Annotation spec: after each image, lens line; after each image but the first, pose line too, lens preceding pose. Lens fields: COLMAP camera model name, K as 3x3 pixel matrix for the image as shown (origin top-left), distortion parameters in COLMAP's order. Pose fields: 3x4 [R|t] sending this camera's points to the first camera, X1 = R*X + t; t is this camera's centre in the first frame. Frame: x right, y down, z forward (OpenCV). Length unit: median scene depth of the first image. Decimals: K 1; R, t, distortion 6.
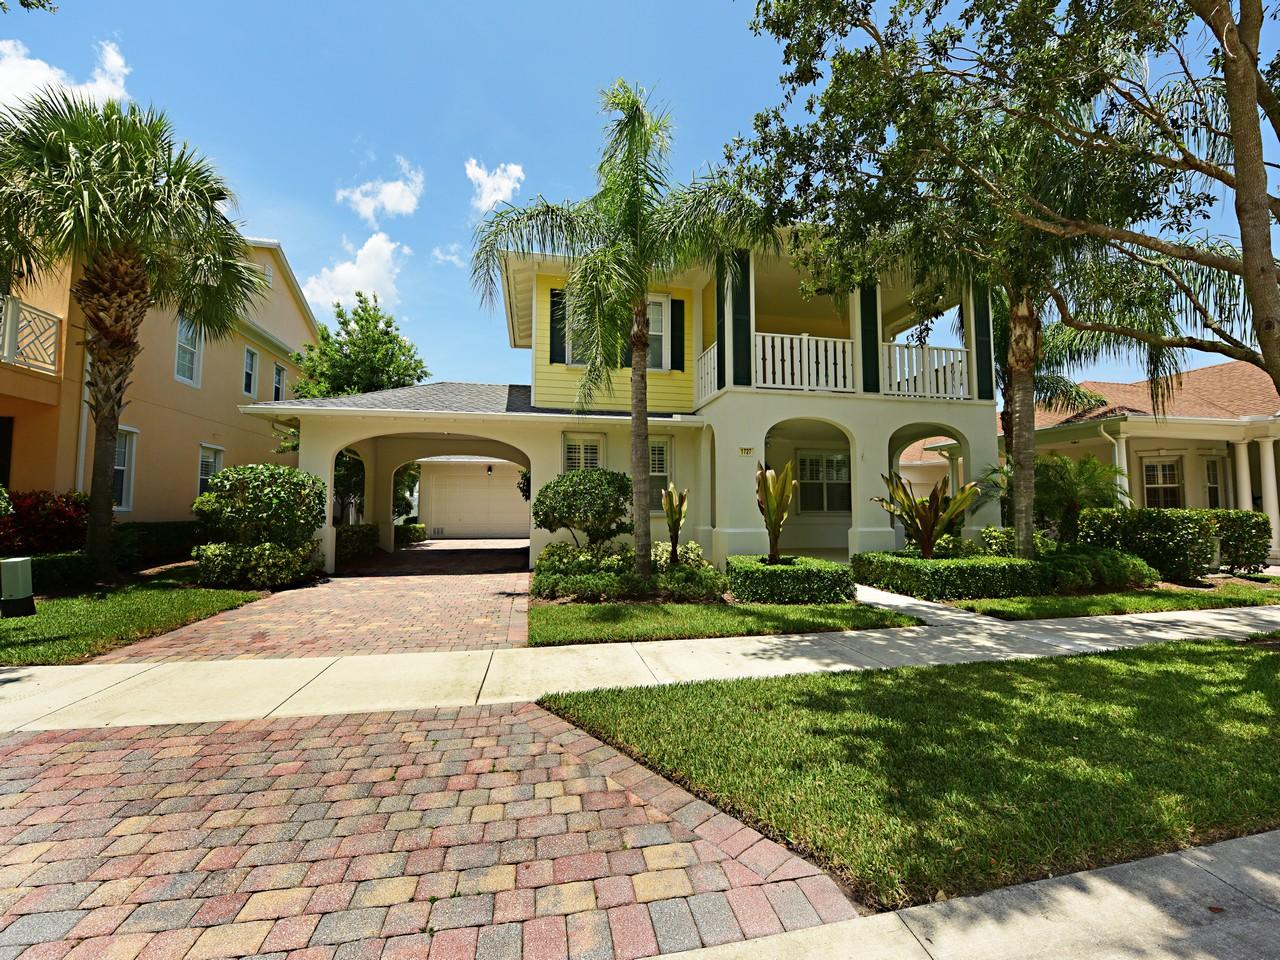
lens RADIAL K [[513.5, 0, 637.9], [0, 513.5, 481.7], [0, 0, 1]] dist [-0.019495, -0.000562]
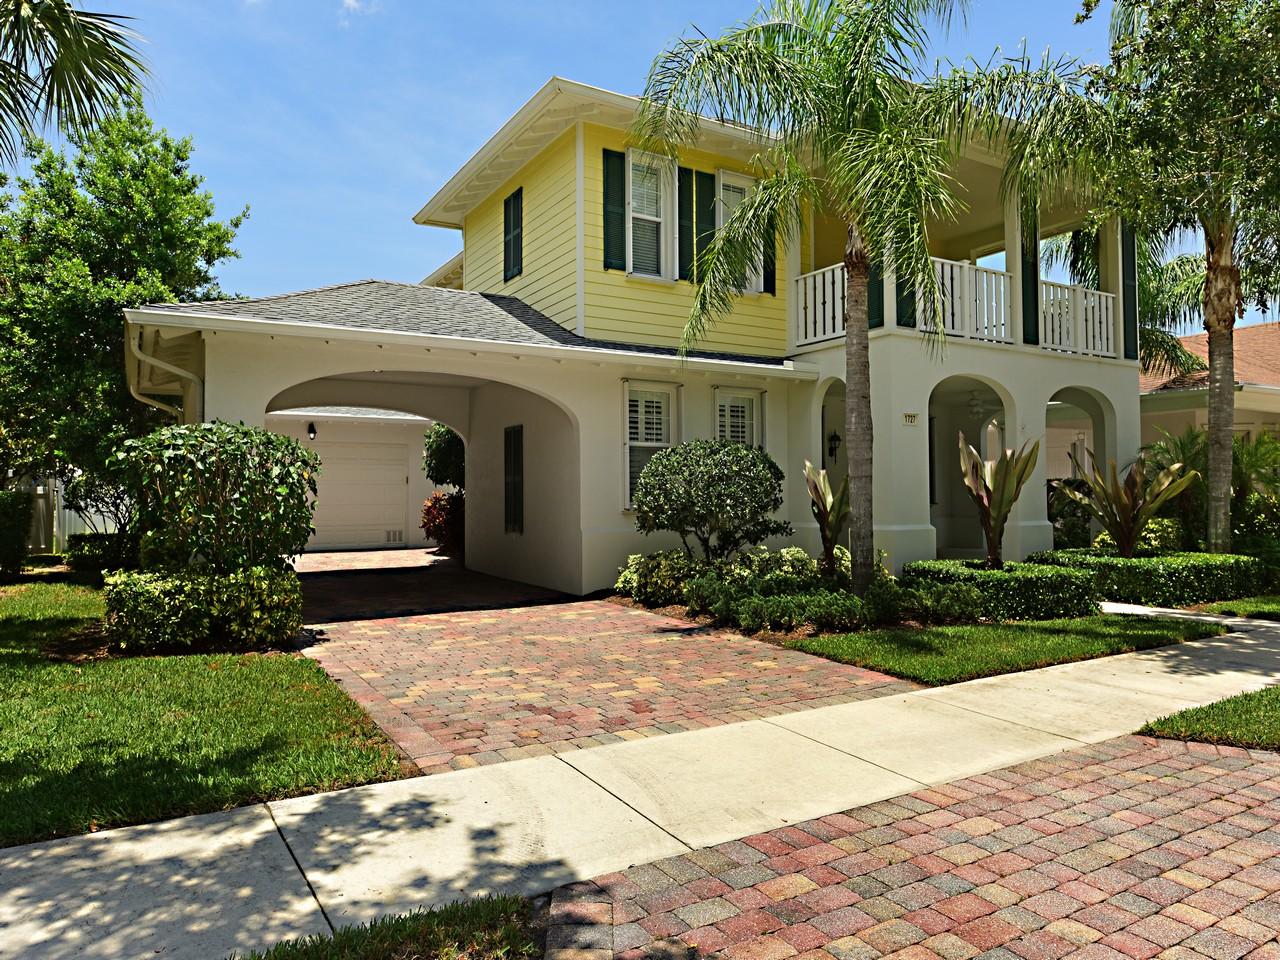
lens RADIAL K [[851.8, 0, 642.5], [0, 851.8, 475.5], [0, 0, 1]] dist [0.003451, 0.003082]
pose [[0.940587, 0.001636, 0.339550, -0.659743], [-0.012121, 0.999513, 0.028759, -0.010745], [-0.339337, -0.031166, 0.940148, -0.013825]]
